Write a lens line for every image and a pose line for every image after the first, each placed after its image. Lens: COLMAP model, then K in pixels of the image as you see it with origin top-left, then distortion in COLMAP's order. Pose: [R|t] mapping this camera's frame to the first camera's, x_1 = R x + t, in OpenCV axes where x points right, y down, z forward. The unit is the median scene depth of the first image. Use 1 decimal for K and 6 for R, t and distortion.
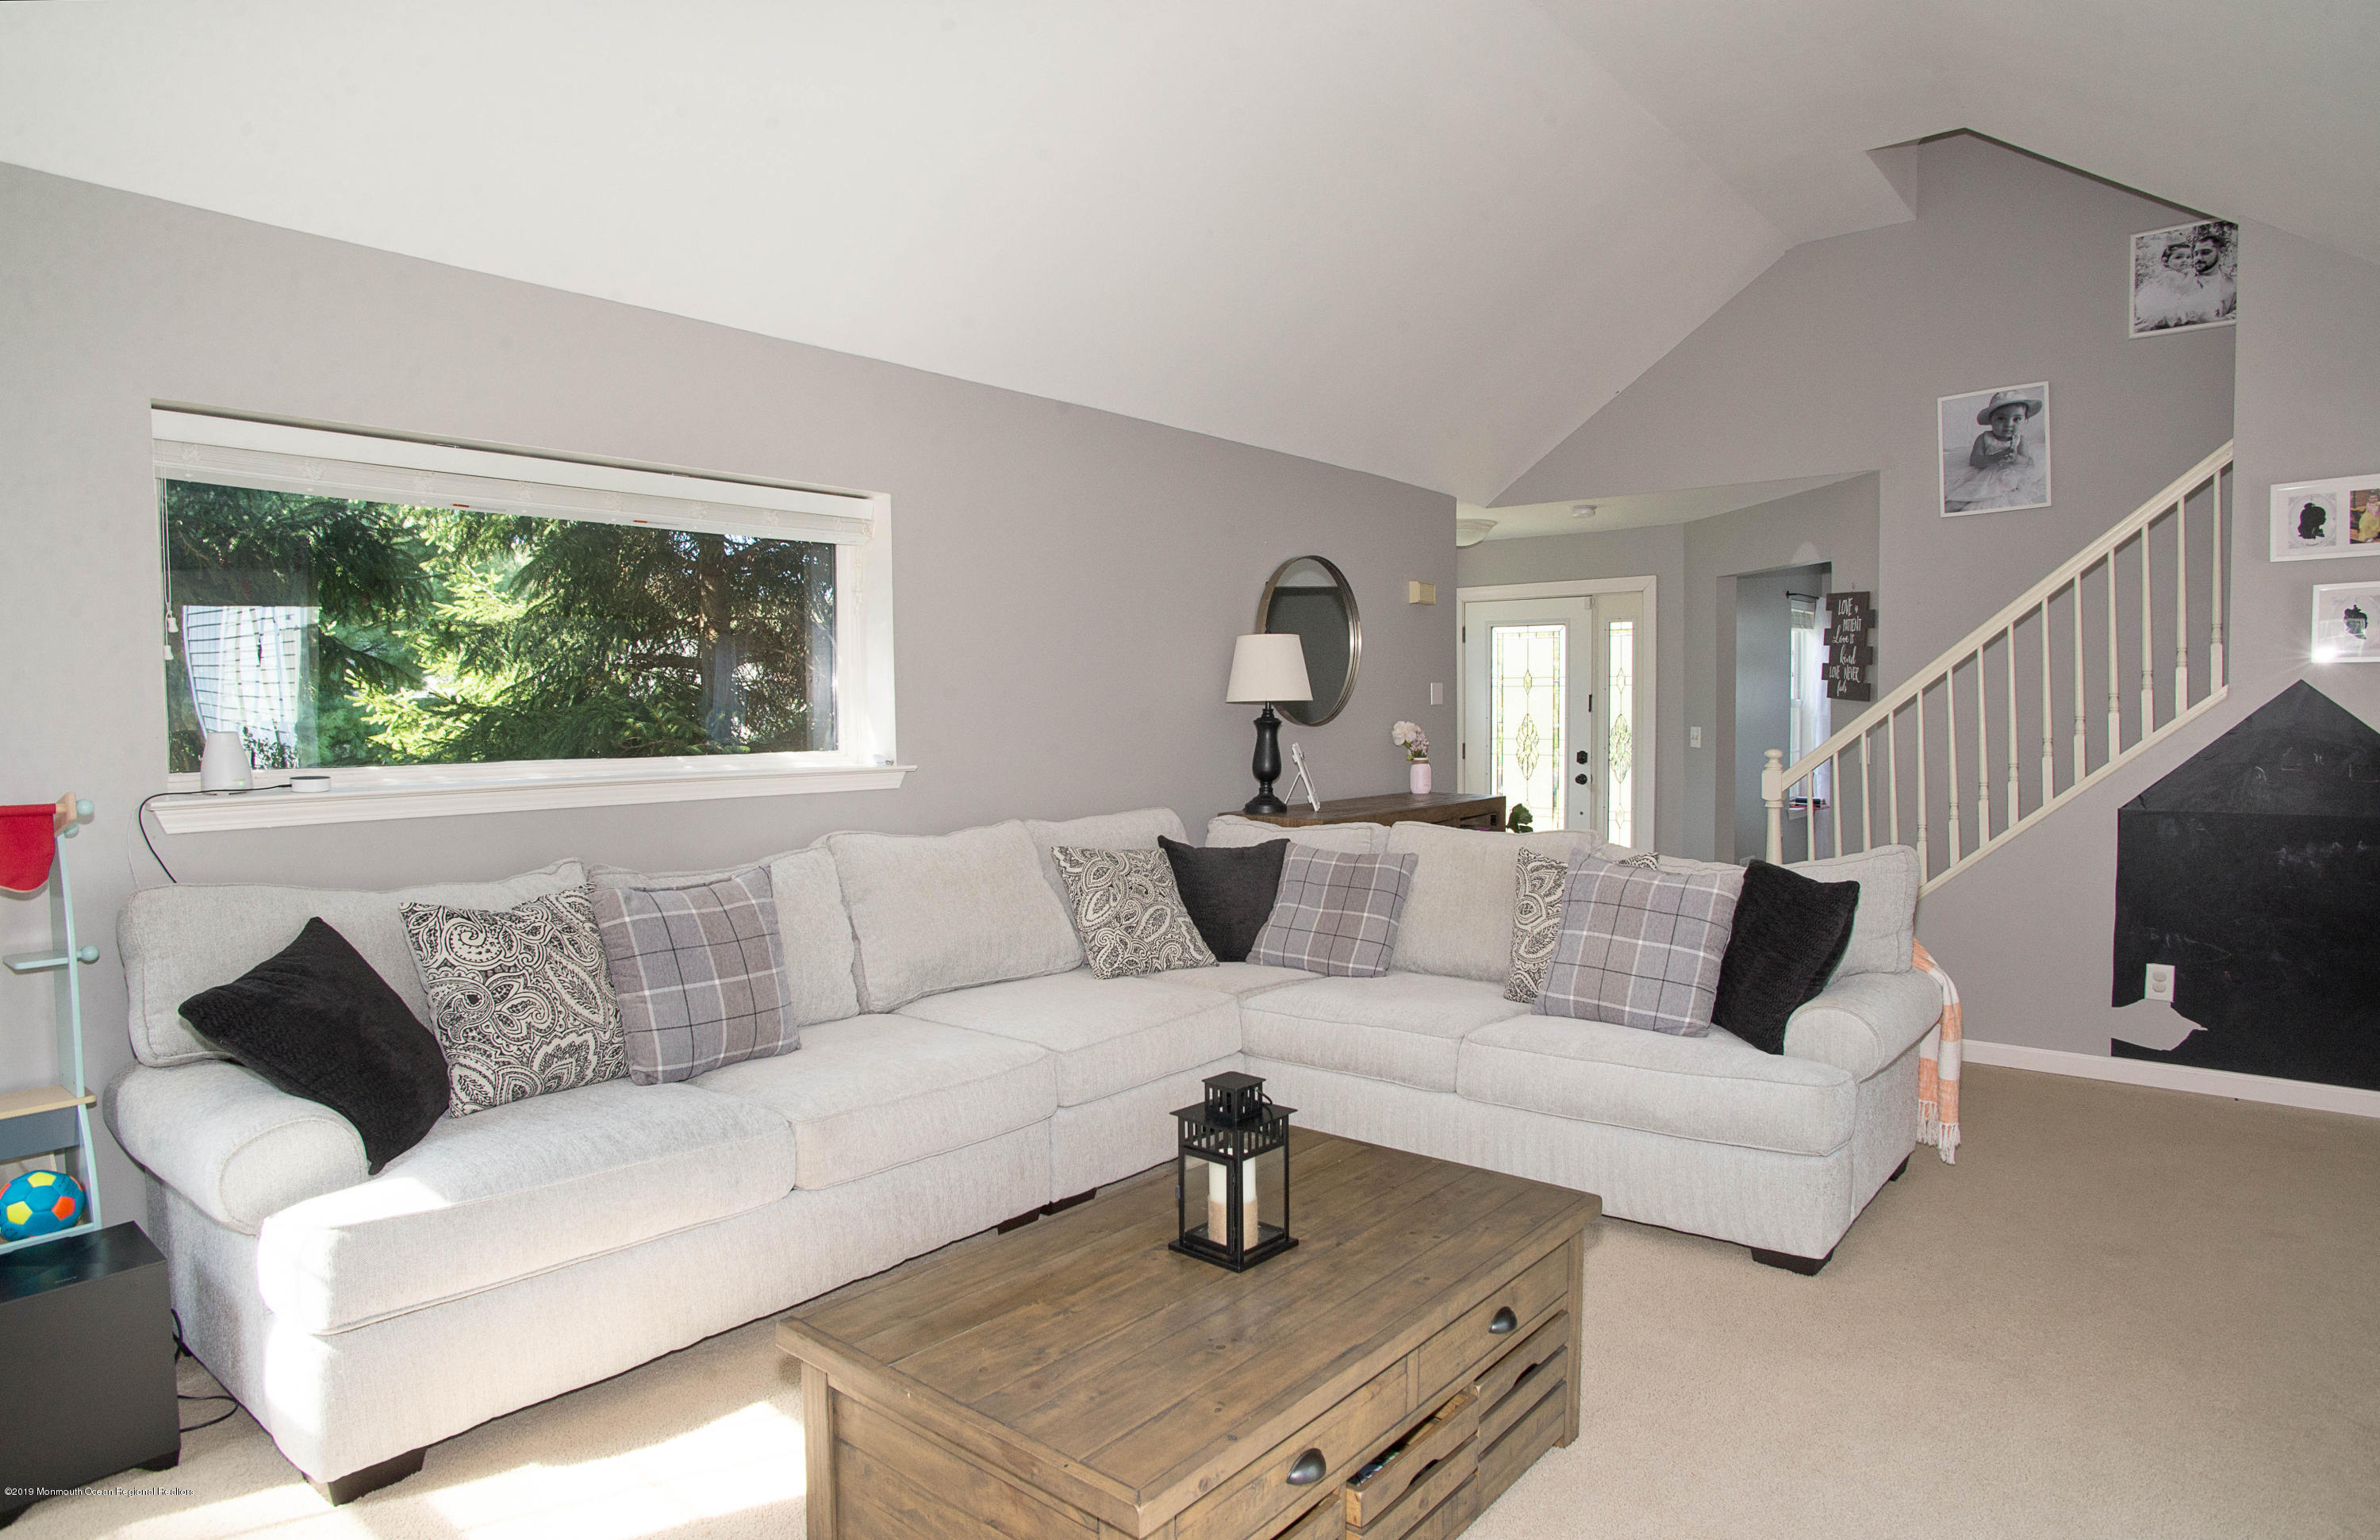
lens RADIAL K [[1308.7, 0, 1190.0], [0, 1308.7, 770.0], [0, 0, 1]] dist [-0.071757, 0.000015]
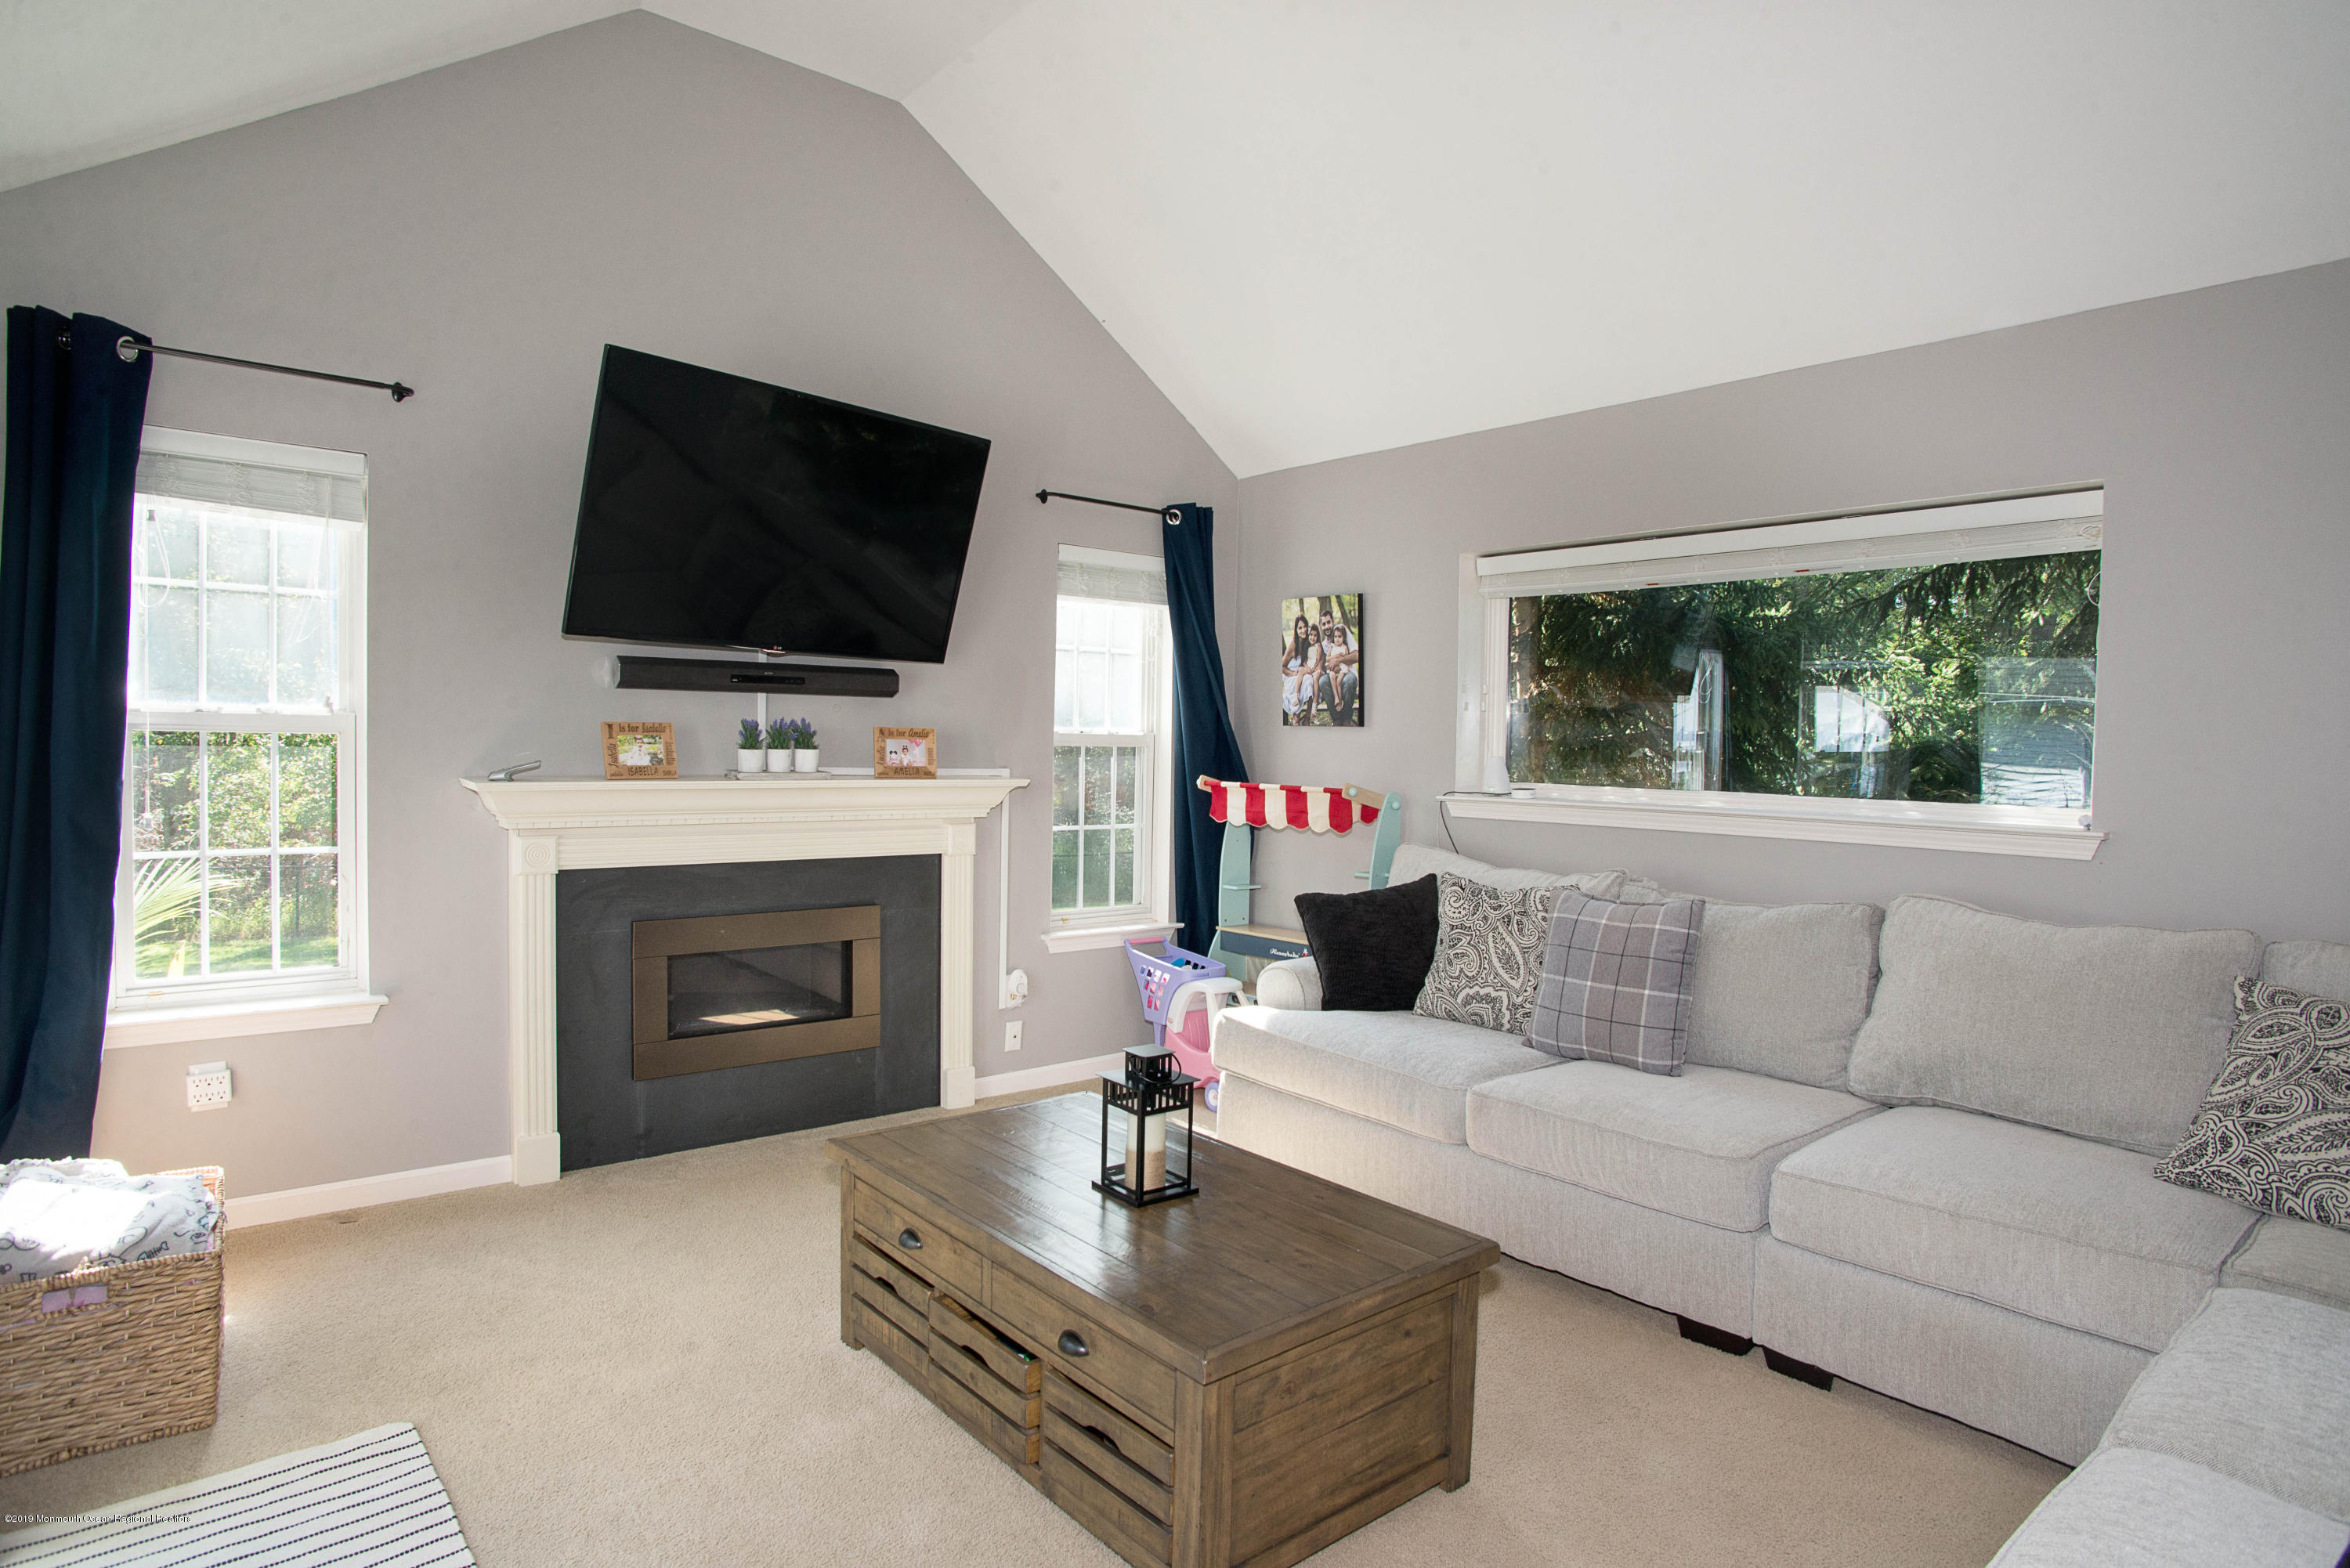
lens RADIAL K [[1280.5, 0, 1175.0], [0, 1280.5, 784.0], [0, 0, 1]] dist [-0.074284, 0.033353]
pose [[-0.151999, 0.033725, -0.987805, 0.863290], [-0.067311, 0.996744, 0.044388, -0.040228], [0.986086, 0.073237, -0.149234, 0.864285]]
